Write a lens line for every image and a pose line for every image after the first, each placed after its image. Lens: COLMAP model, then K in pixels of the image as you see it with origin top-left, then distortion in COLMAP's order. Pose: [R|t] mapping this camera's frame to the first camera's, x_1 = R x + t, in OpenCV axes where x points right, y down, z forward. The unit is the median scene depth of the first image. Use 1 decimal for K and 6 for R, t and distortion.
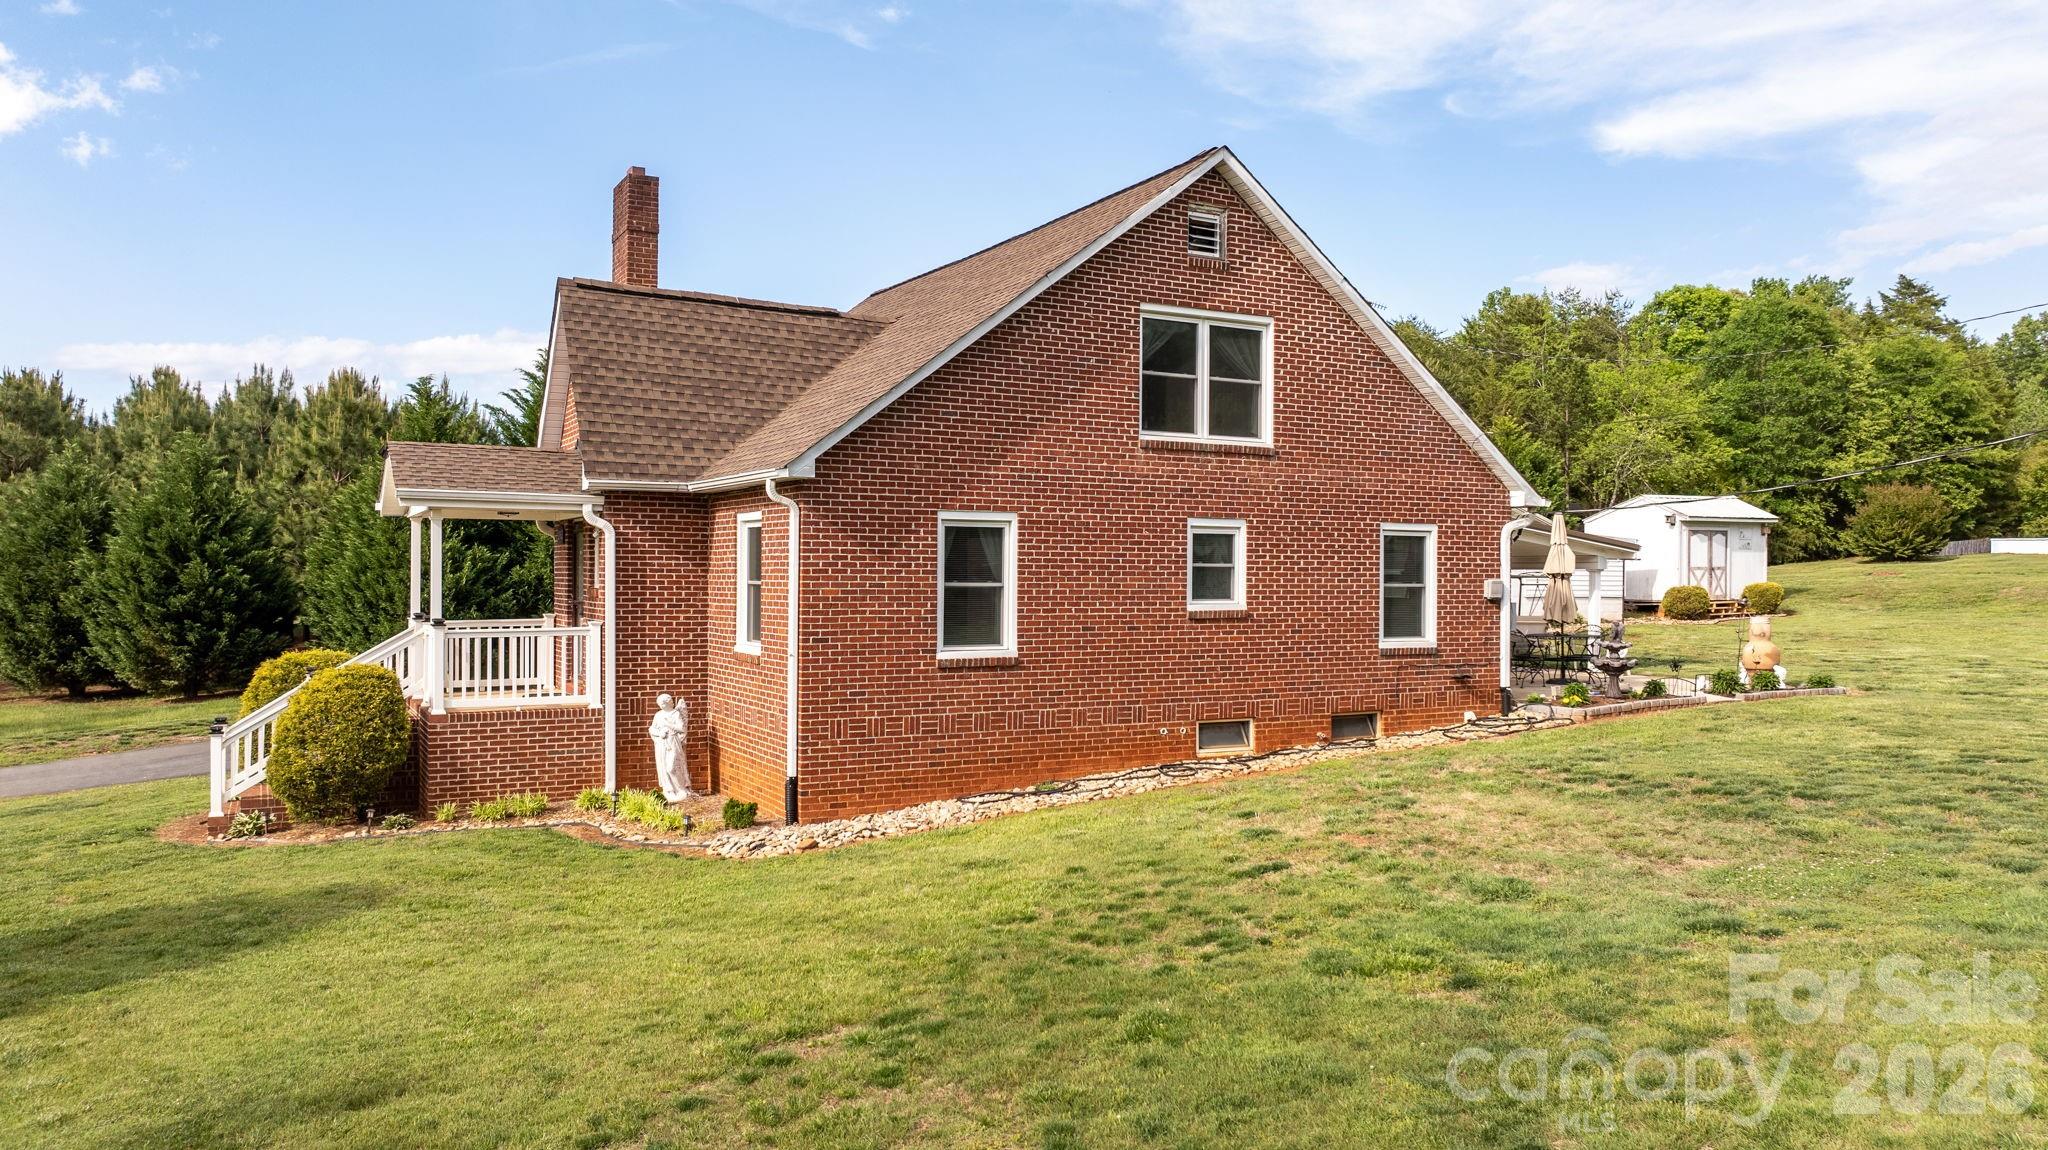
lens RADIAL K [[1437.8, 0, 1029.9], [0, 1437.8, 567.4], [0, 0, 1]] dist [-0.073459, 0.096304]
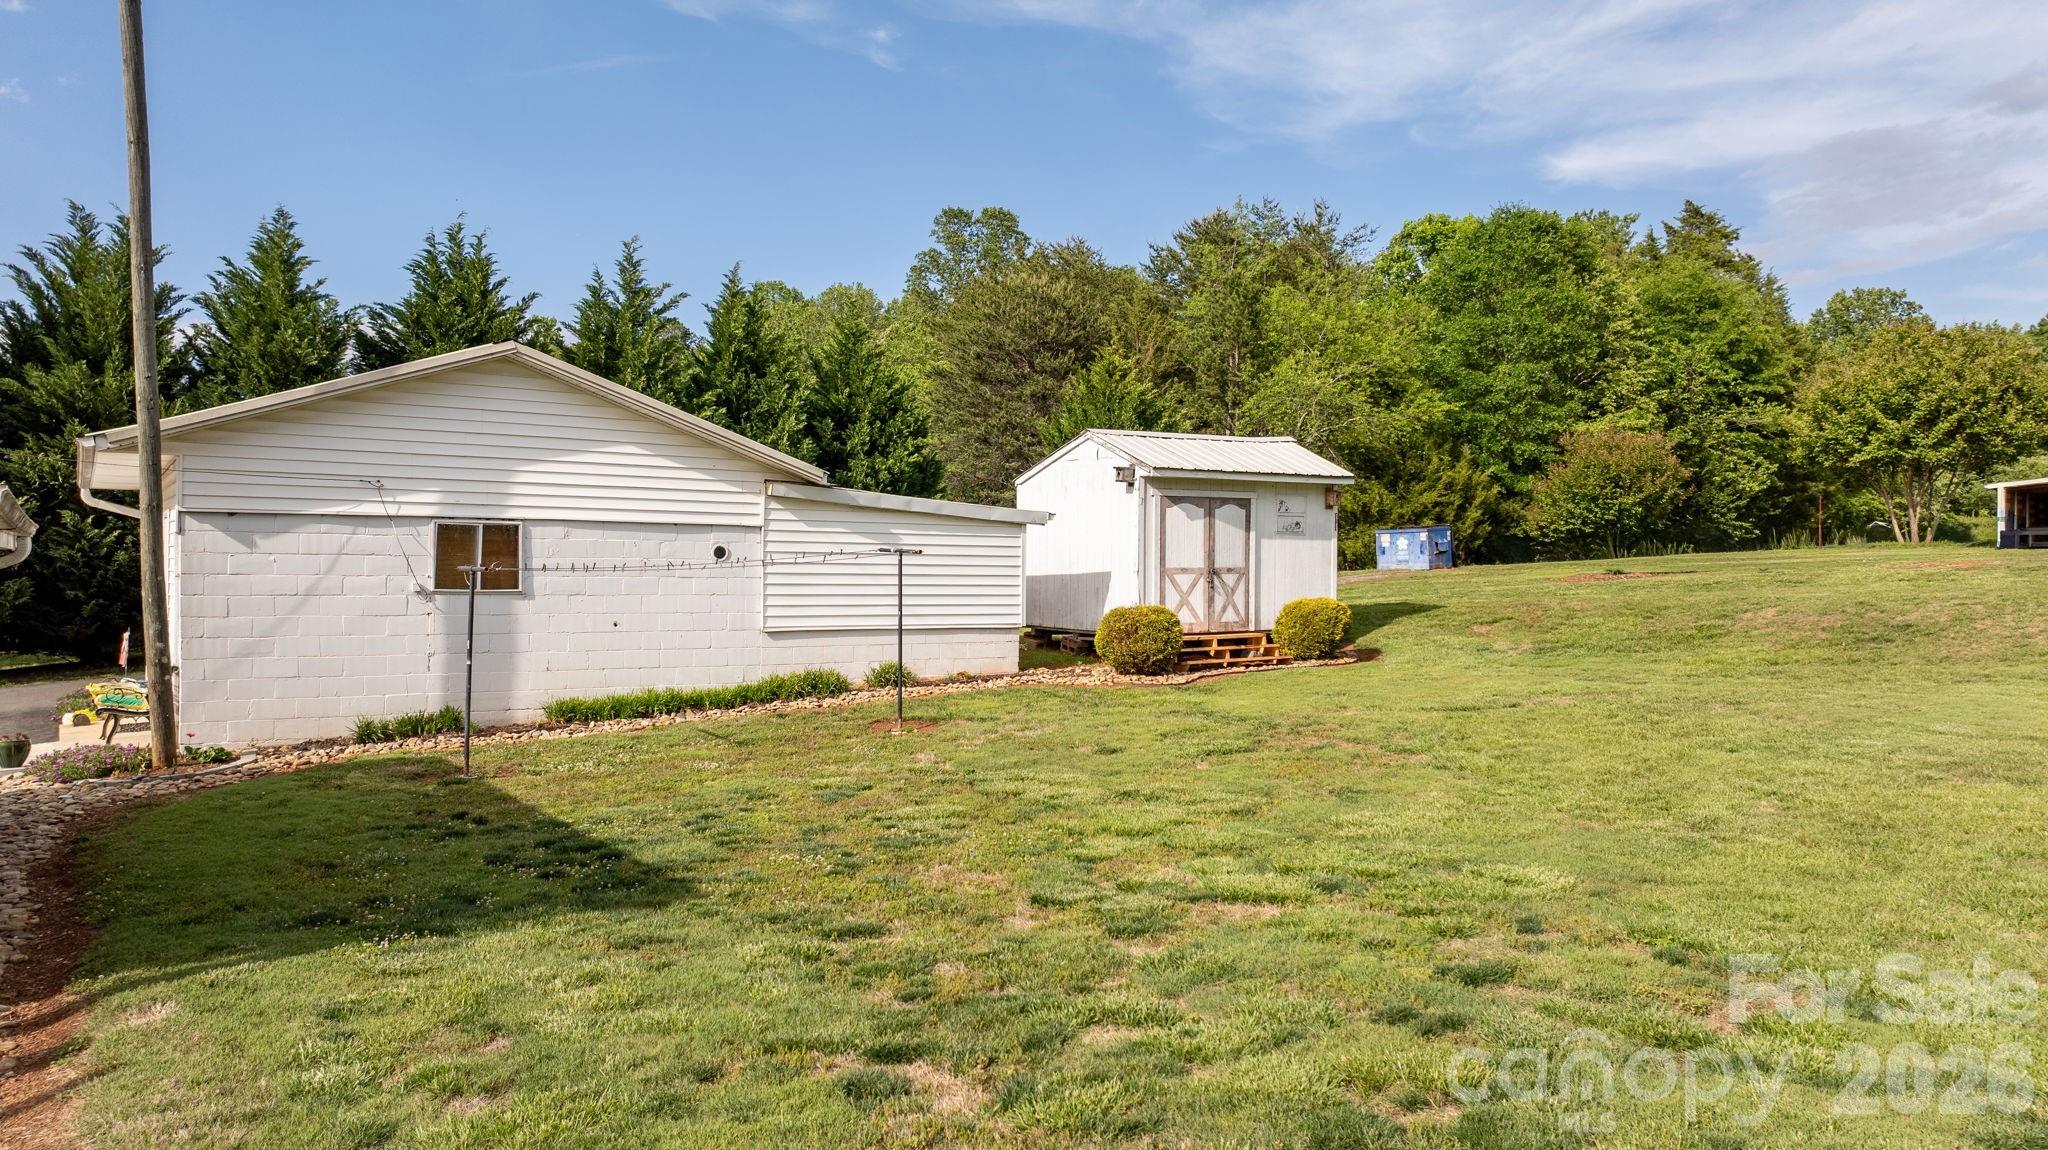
lens RADIAL K [[1429.8, 0, 1028.1], [0, 1429.8, 570.3], [0, 0, 1]] dist [-0.031853, -0.003121]
pose [[0.996395, 0.001443, 0.084822, 0.210214], [-0.001871, 0.999986, 0.004966, -0.001221], [-0.084814, -0.005107, 0.996384, 0.279484]]
